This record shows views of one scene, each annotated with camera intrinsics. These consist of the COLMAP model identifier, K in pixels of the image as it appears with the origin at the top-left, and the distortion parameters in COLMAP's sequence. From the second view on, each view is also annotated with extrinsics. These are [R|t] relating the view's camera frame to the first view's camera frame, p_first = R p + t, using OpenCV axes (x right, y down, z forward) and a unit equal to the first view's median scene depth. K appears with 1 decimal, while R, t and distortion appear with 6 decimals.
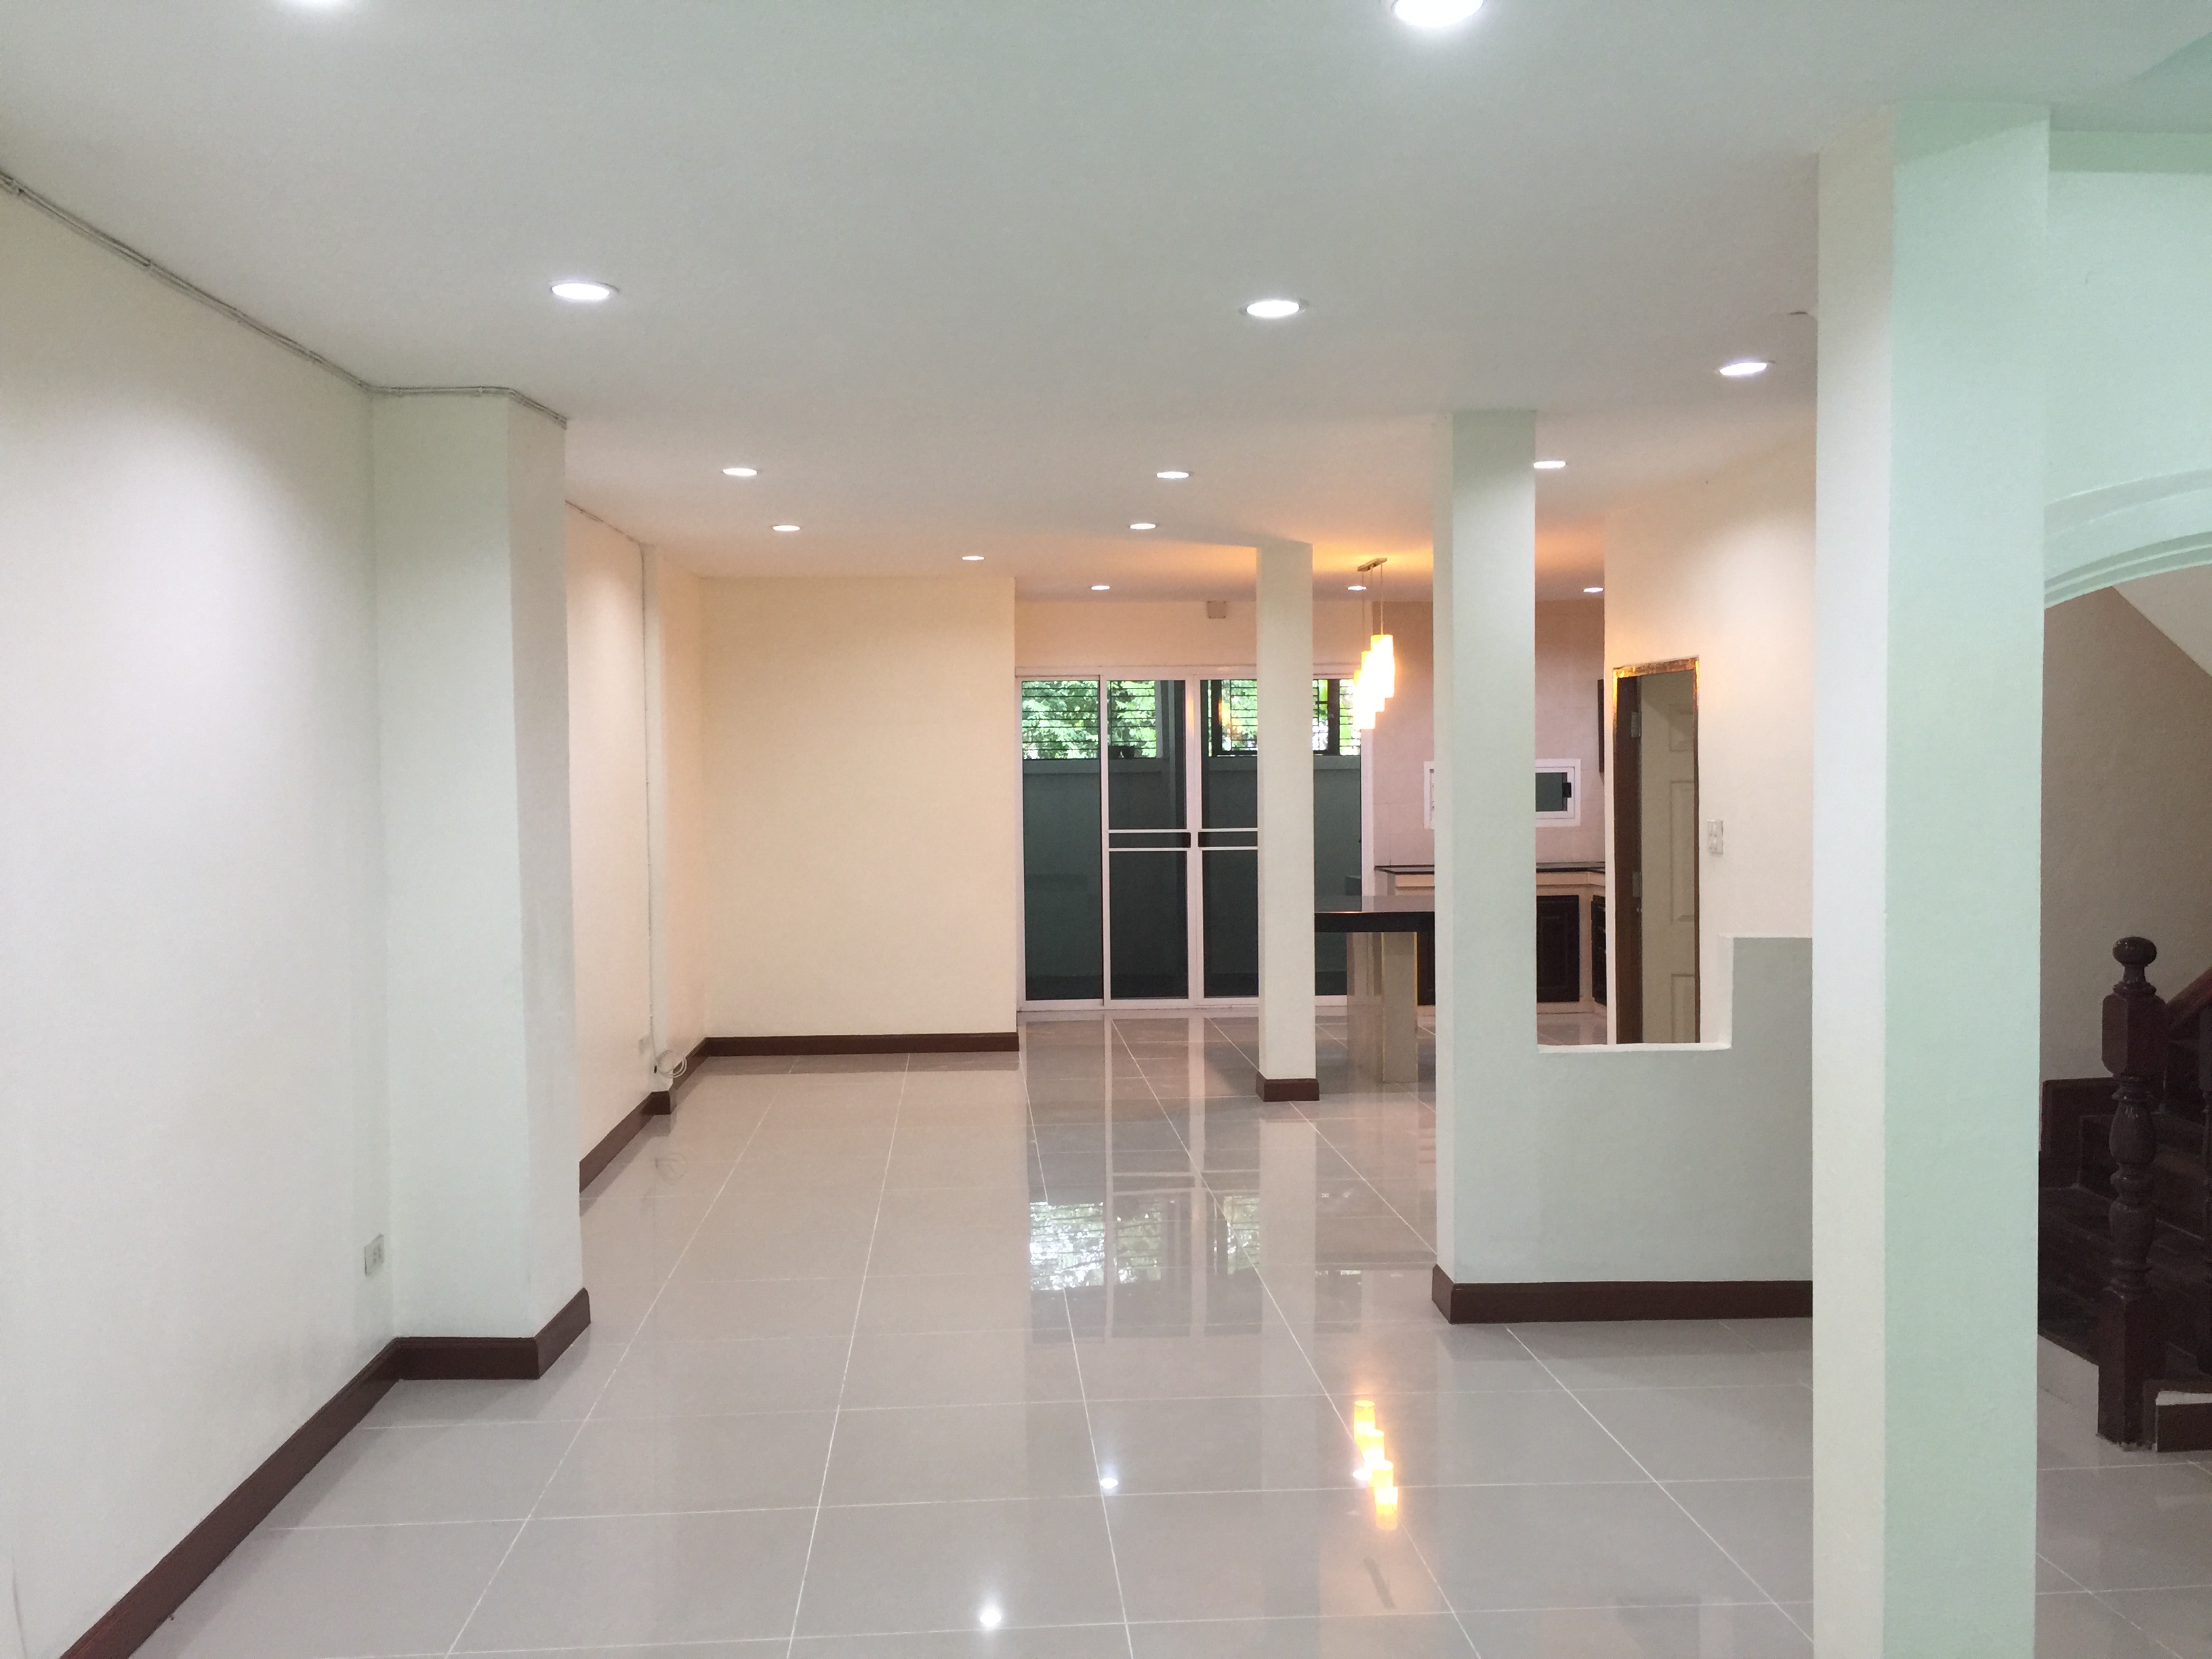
lens RADIAL K [[1884.2, 0, 1106.0], [0, 1884.2, 829.5], [0, 0, 1]] dist [0.036936, -0.010237]
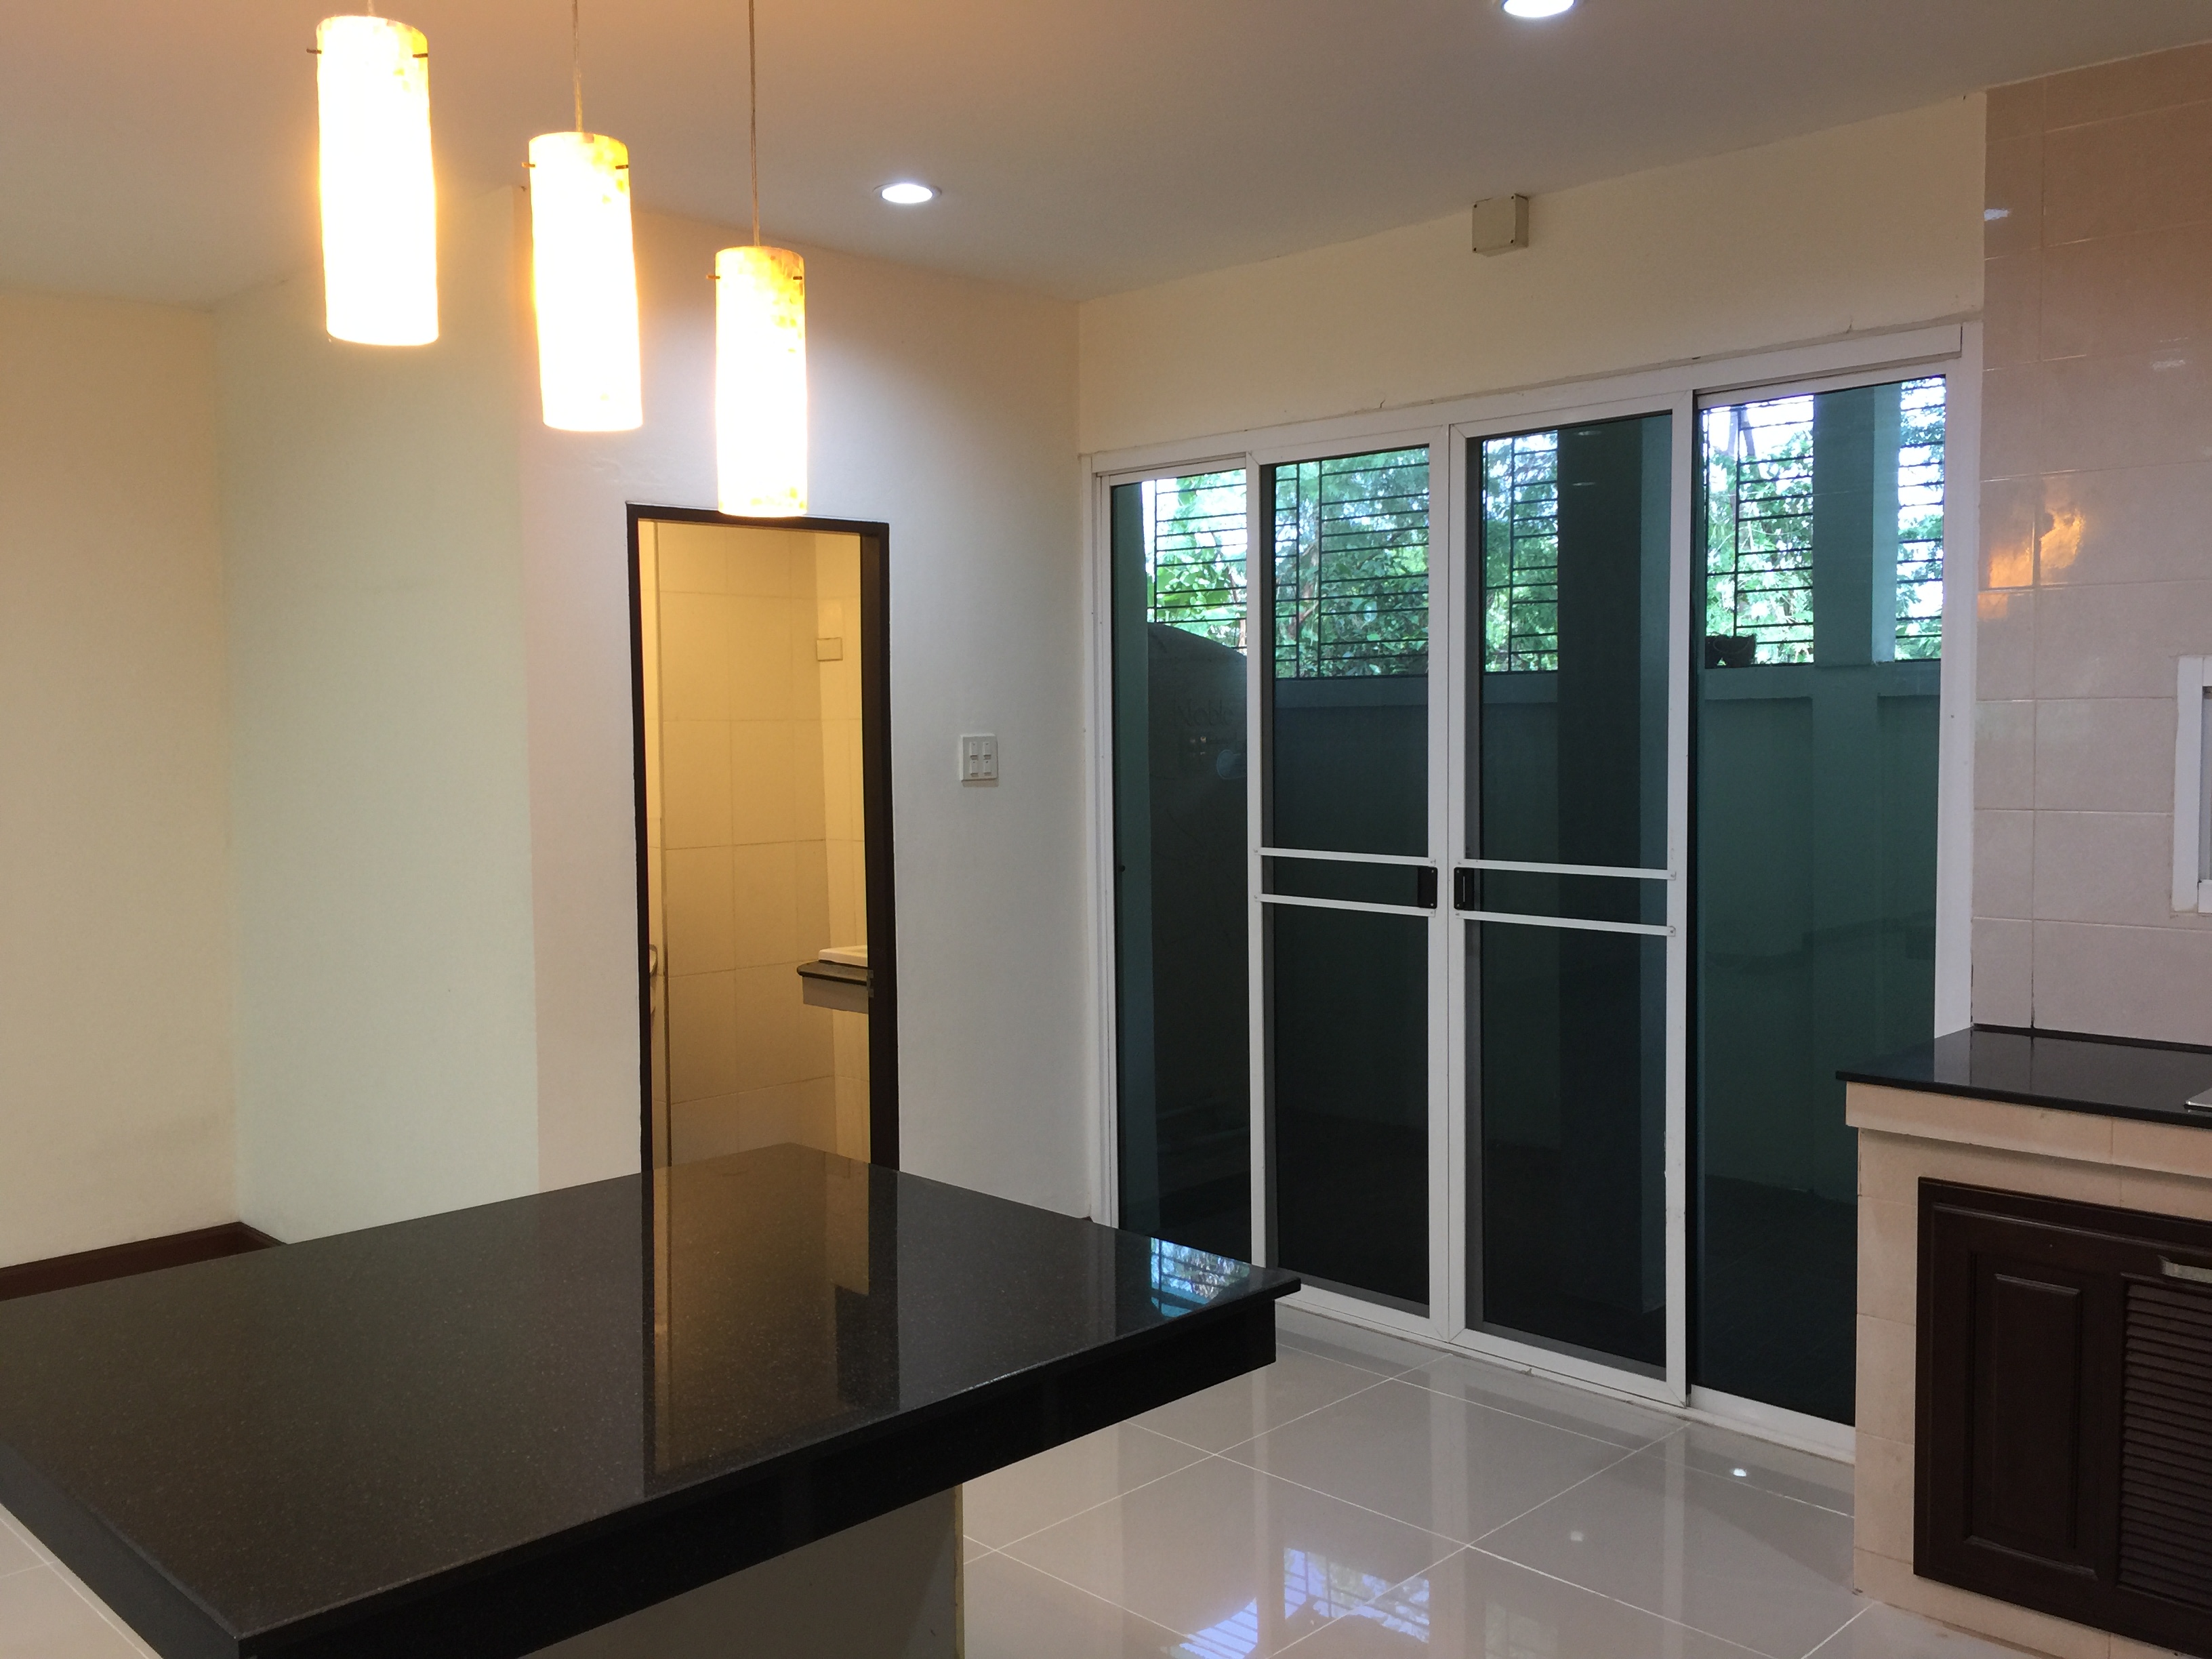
lens RADIAL K [[1884.2, 0, 1106.0], [0, 1884.2, 829.5], [0, 0, 1]] dist [0.036936, -0.010237]
pose [[0.652360, 0.050965, -0.756194, 0.277100], [-0.023644, 0.998619, 0.046906, -0.021237], [0.757540, -0.012720, 0.652665, 0.715049]]
